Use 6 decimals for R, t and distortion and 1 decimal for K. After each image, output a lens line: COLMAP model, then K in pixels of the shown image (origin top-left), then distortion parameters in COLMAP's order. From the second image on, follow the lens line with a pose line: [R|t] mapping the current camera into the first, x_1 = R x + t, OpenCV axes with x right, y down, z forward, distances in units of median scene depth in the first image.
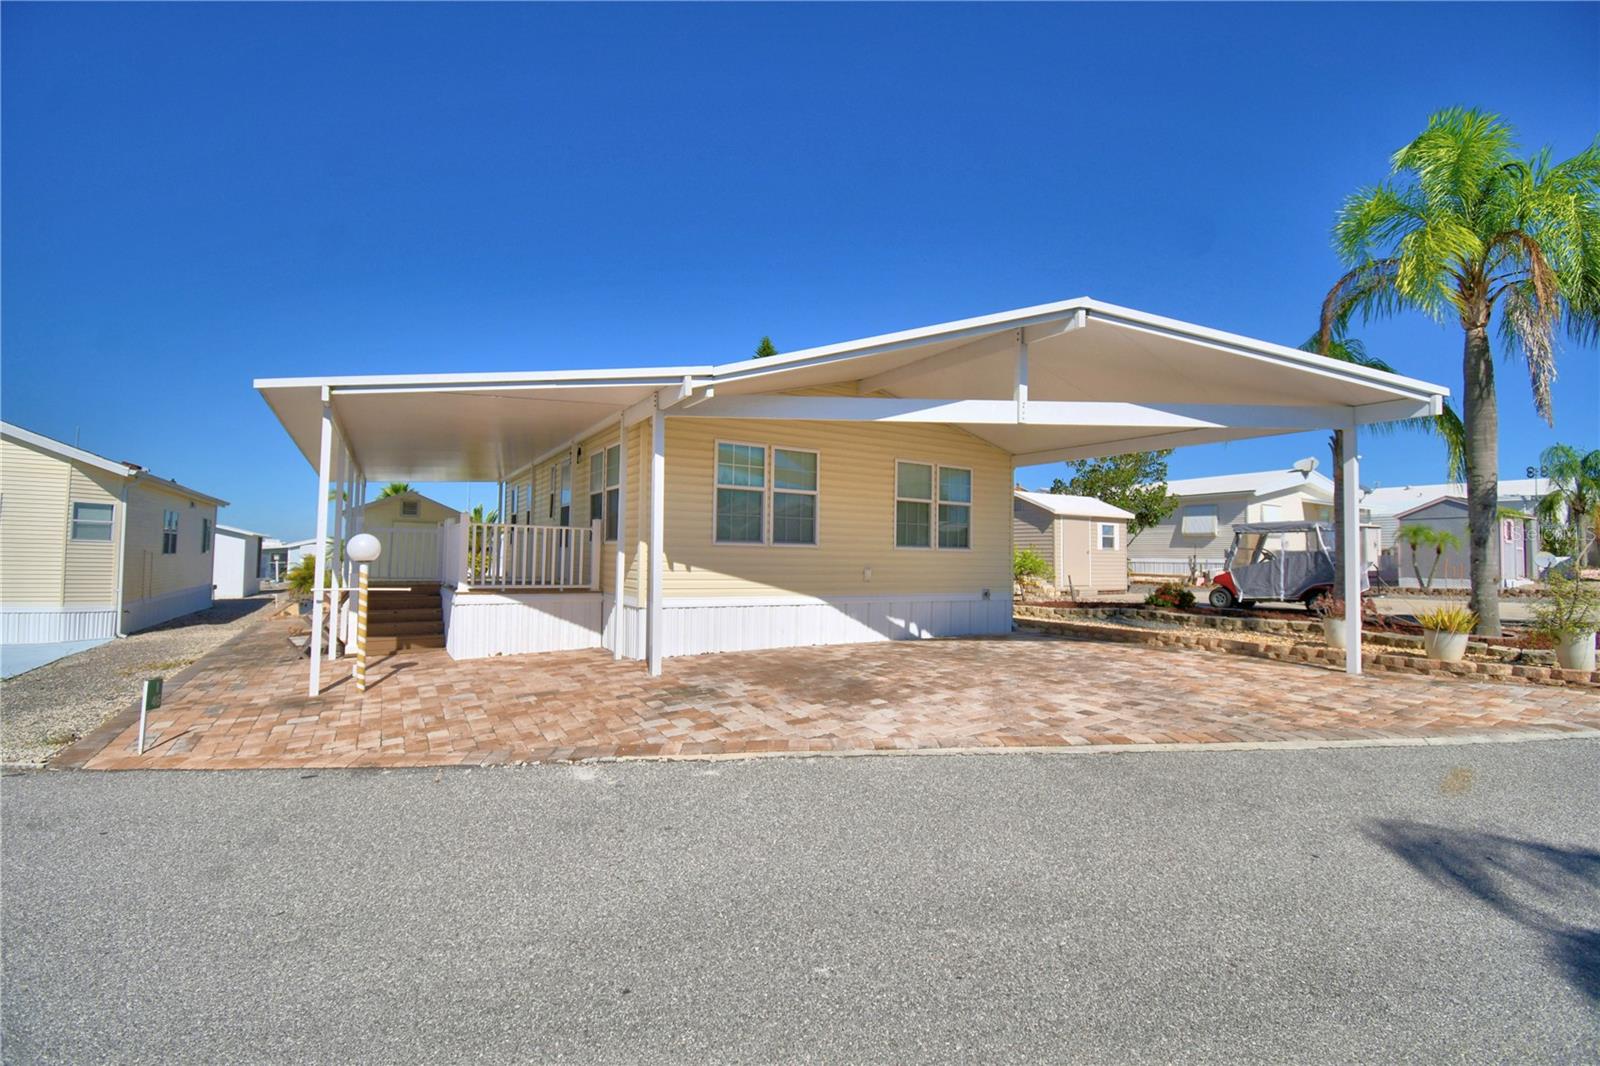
lens RADIAL K [[697.6, 0, 798.5], [0, 697.6, 530.9], [0, 0, 1]] dist [0.023167, -0.025703]
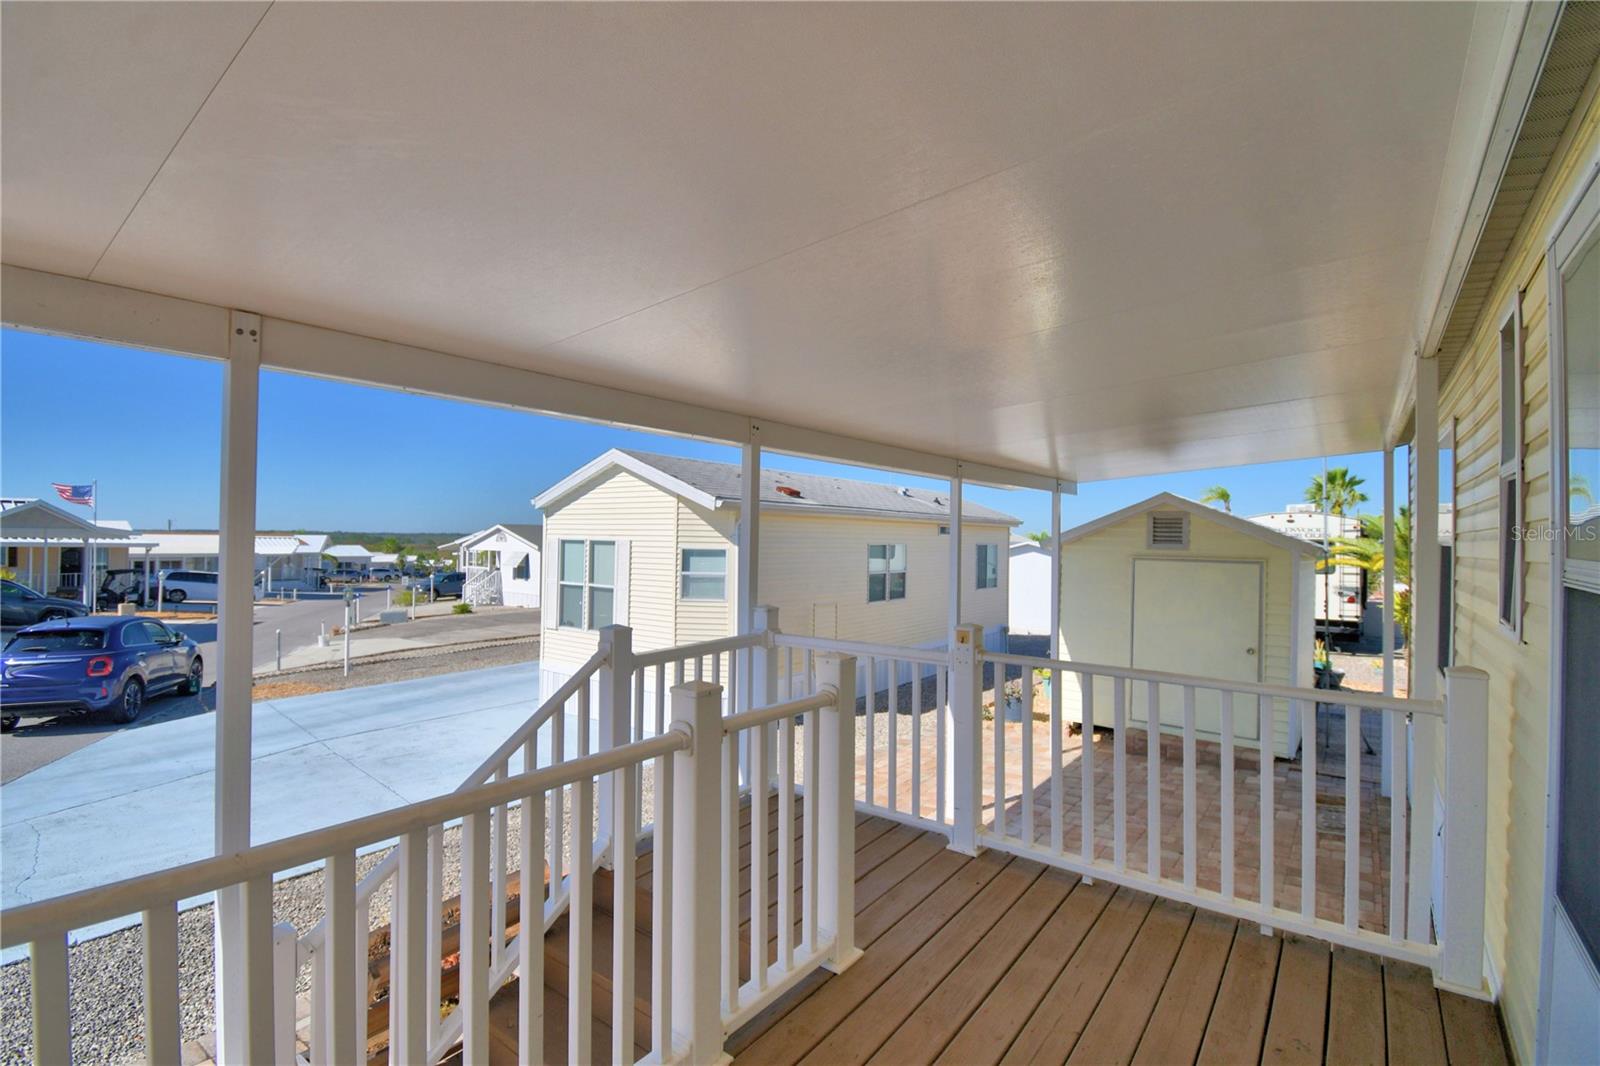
lens RADIAL K [[722.1, 0, 763.5], [0, 722.1, 540.4], [0, 0, 1]] dist [-0.051500, 0.000104]
pose [[0.315236, -0.011351, -0.948946, -0.258648], [0.032362, 0.999475, -0.001204, -0.044604], [0.948461, -0.030330, 0.315438, 0.796517]]
